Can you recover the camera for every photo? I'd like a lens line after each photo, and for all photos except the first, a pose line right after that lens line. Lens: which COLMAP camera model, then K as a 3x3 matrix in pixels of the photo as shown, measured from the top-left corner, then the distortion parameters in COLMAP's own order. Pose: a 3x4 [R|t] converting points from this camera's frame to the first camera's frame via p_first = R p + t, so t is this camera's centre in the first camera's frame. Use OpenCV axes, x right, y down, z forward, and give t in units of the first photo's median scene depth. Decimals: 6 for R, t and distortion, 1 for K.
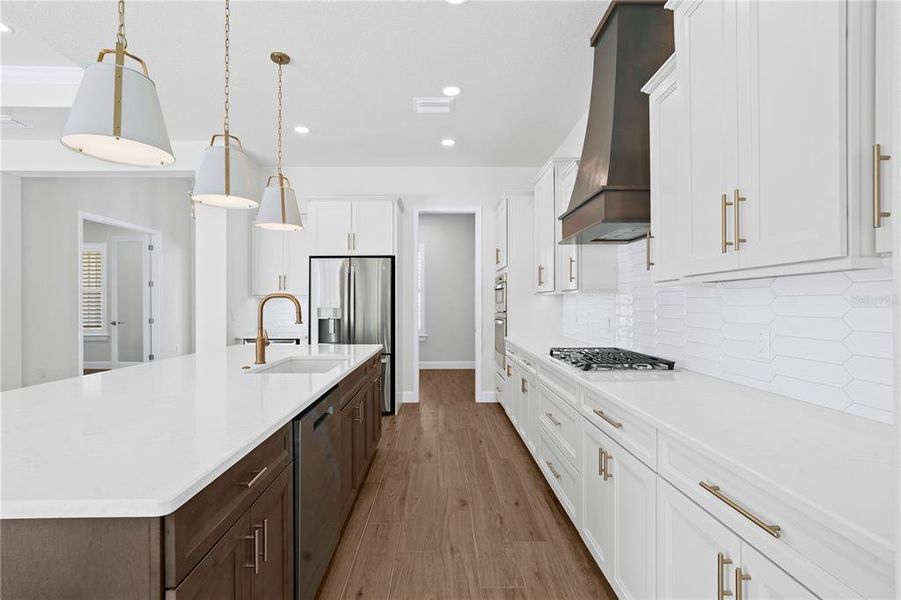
lens RADIAL K [[421.3, 0, 446.1], [0, 421.3, 305.6], [0, 0, 1]] dist [-0.014566, -0.000137]
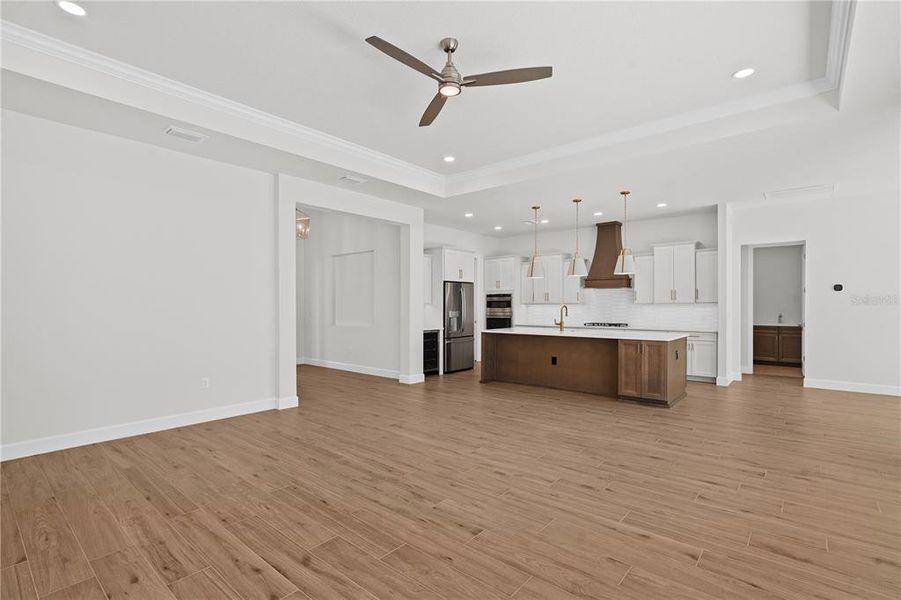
lens RADIAL K [[421.3, 0, 446.1], [0, 421.3, 305.6], [0, 0, 1]] dist [-0.014566, -0.000137]
pose [[0.659074, 0.000035, 0.752078, -2.154533], [0.003334, 0.999990, -0.002968, -0.015779], [-0.752070, 0.004463, 0.659068, -0.176362]]
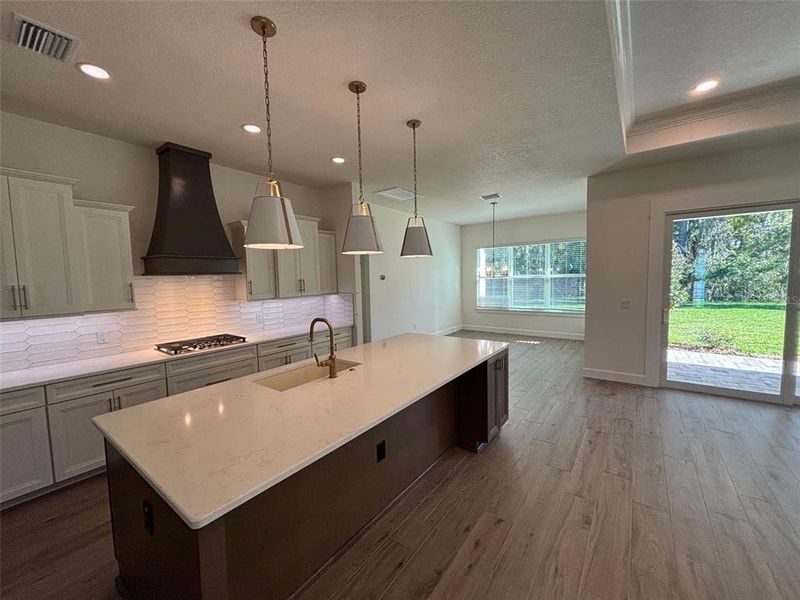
lens RADIAL K [[322.9, 0, 400.0], [0, 322.9, 300.0], [0, 0, 1]] dist [0.000864, 0.000227]
pose [[-0.795312, -0.026254, 0.605631, -0.820581], [0.025686, 0.996705, 0.076938, -0.105480], [-0.605655, 0.076746, -0.792017, 1.141215]]
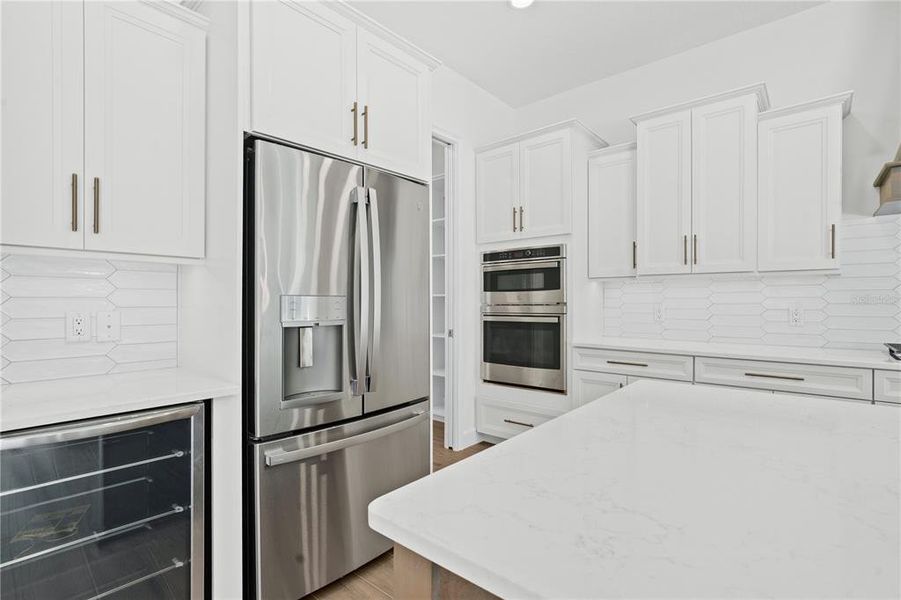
lens RADIAL K [[421.3, 0, 446.1], [0, 421.3, 305.6], [0, 0, 1]] dist [-0.014566, -0.000137]
pose [[0.665164, -0.009532, 0.746637, -0.620363], [0.003889, 0.999949, 0.009301, 0.014416], [-0.746687, -0.003283, 0.665167, 0.909822]]
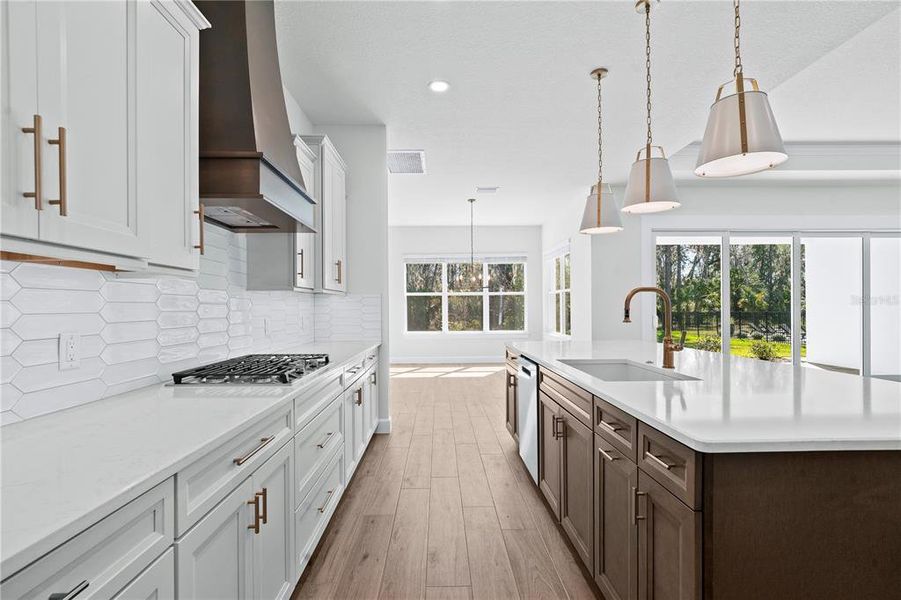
lens RADIAL K [[421.3, 0, 446.1], [0, 421.3, 305.6], [0, 0, 1]] dist [-0.014566, -0.000137]
pose [[-0.999960, 0.007971, -0.004017, 0.013391], [0.007970, 0.999968, 0.000192, 0.004440], [0.004018, 0.000160, -0.999992, 1.328177]]
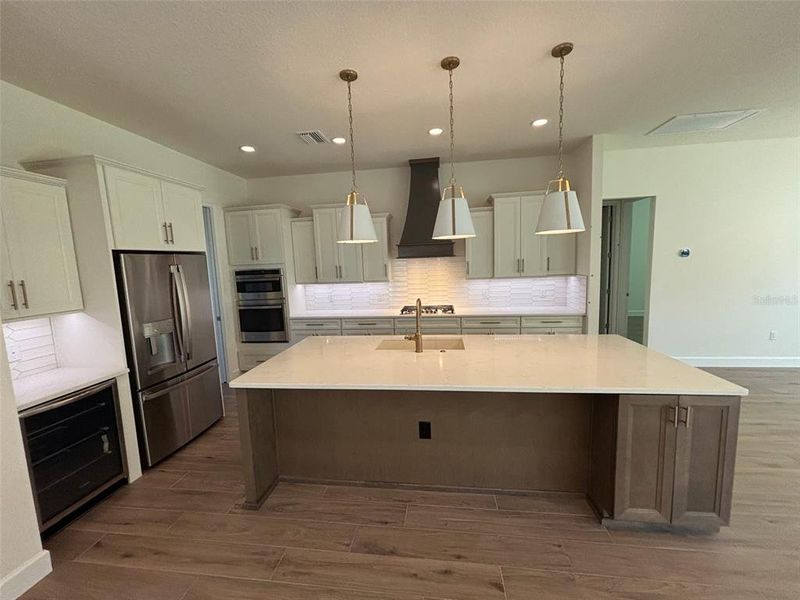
lens RADIAL K [[322.9, 0, 400.0], [0, 322.9, 300.0], [0, 0, 1]] dist [0.000864, 0.000227]
pose [[0.141110, -0.123310, 0.982284, -1.036033], [0.040907, 0.992091, 0.118665, -0.109826], [-0.989148, 0.023437, 0.145038, 0.647720]]
